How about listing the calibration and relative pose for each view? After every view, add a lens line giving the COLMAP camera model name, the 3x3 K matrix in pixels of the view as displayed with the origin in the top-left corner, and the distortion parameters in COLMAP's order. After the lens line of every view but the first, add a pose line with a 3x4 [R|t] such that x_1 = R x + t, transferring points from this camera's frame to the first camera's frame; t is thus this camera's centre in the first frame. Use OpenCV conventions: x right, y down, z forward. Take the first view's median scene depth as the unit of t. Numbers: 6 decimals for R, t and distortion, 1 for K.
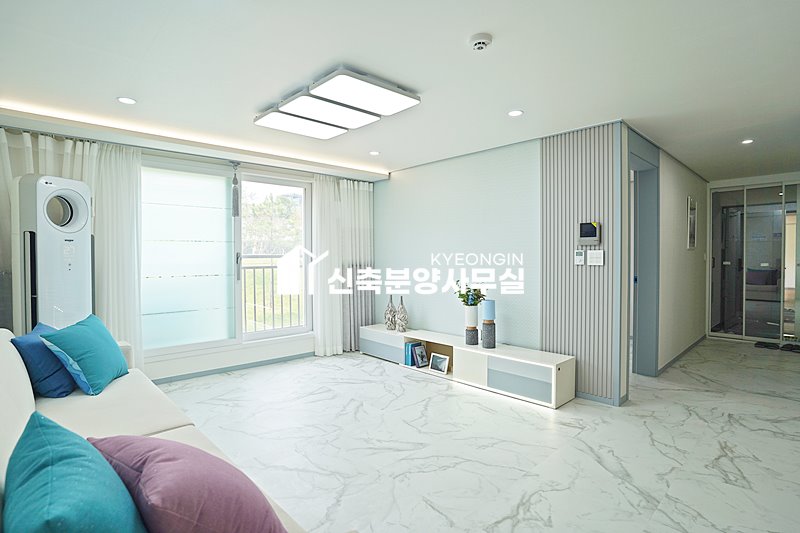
lens RADIAL K [[406.1, 0, 400.0], [0, 406.1, 266.5], [0, 0, 1]] dist [-0.087262, 0.040958]
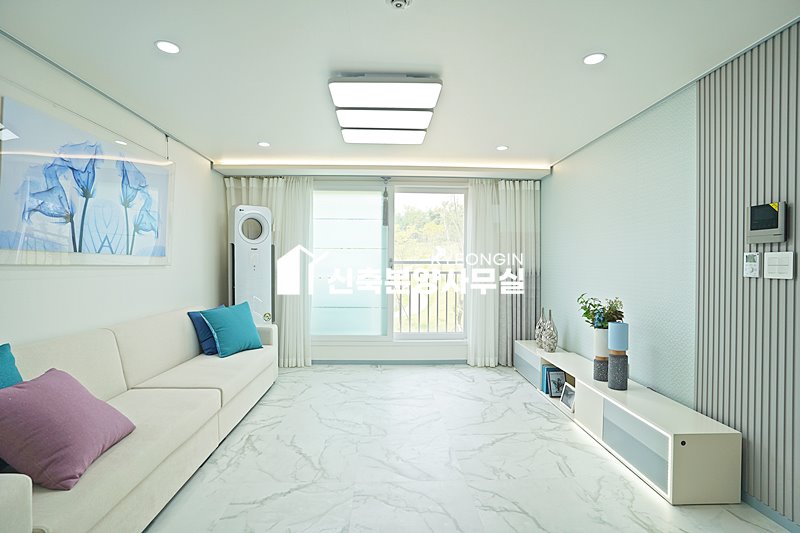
lens RADIAL K [[399.3, 0, 400.0], [0, 399.3, 266.5], [0, 0, 1]] dist [-0.086794, 0.040719]
pose [[0.752776, 0.011443, -0.658177, 0.420765], [-0.024825, 0.999631, -0.011014, -0.000888], [0.657808, 0.024630, 0.752783, 0.231459]]
